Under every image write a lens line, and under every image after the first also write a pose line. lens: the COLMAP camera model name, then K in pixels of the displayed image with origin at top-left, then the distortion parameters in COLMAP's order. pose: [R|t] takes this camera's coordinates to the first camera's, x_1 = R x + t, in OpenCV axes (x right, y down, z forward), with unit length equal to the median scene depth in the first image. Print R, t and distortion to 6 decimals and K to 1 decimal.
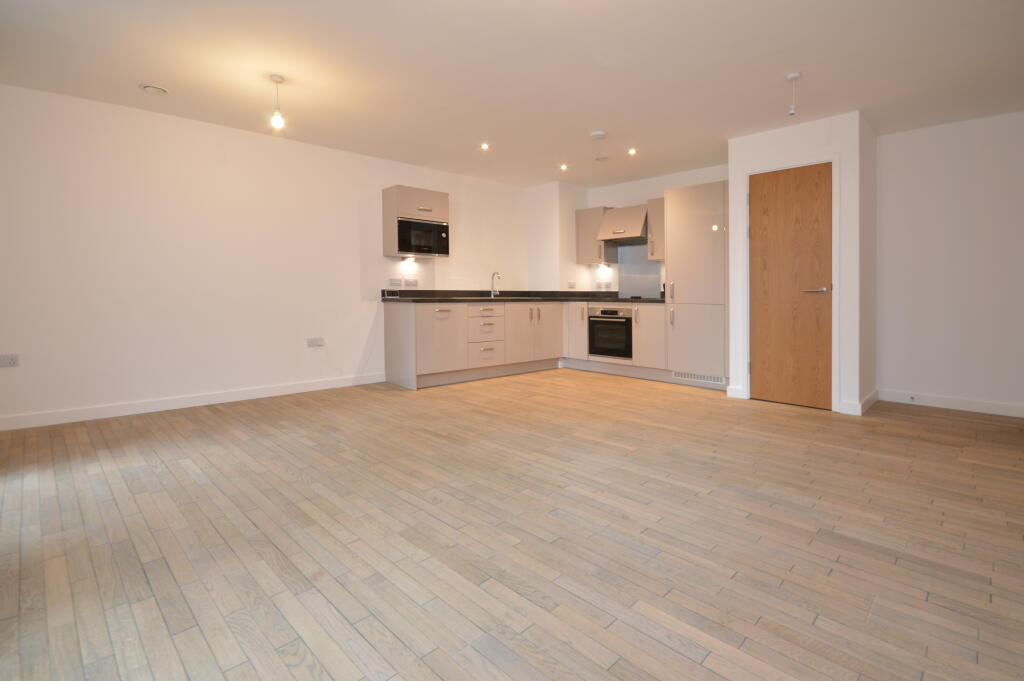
lens RADIAL K [[477.2, 0, 508.8], [0, 477.2, 296.0], [0, 0, 1]] dist [0.006494, 0.001039]
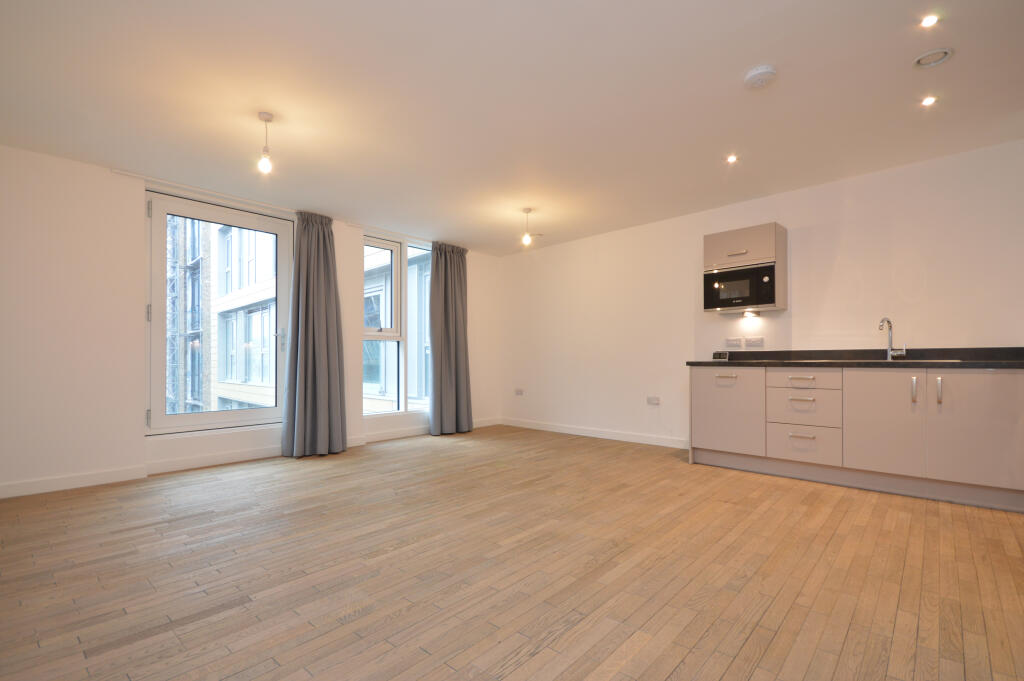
lens RADIAL K [[477.2, 0, 511.8], [0, 477.2, 360.3], [0, 0, 1]] dist [0.006494, 0.001039]
pose [[0.056628, -0.000435, -0.998395, 0.610230], [0.002551, 0.999997, -0.000291, 0.002450], [0.998392, -0.002531, 0.056629, 0.547014]]
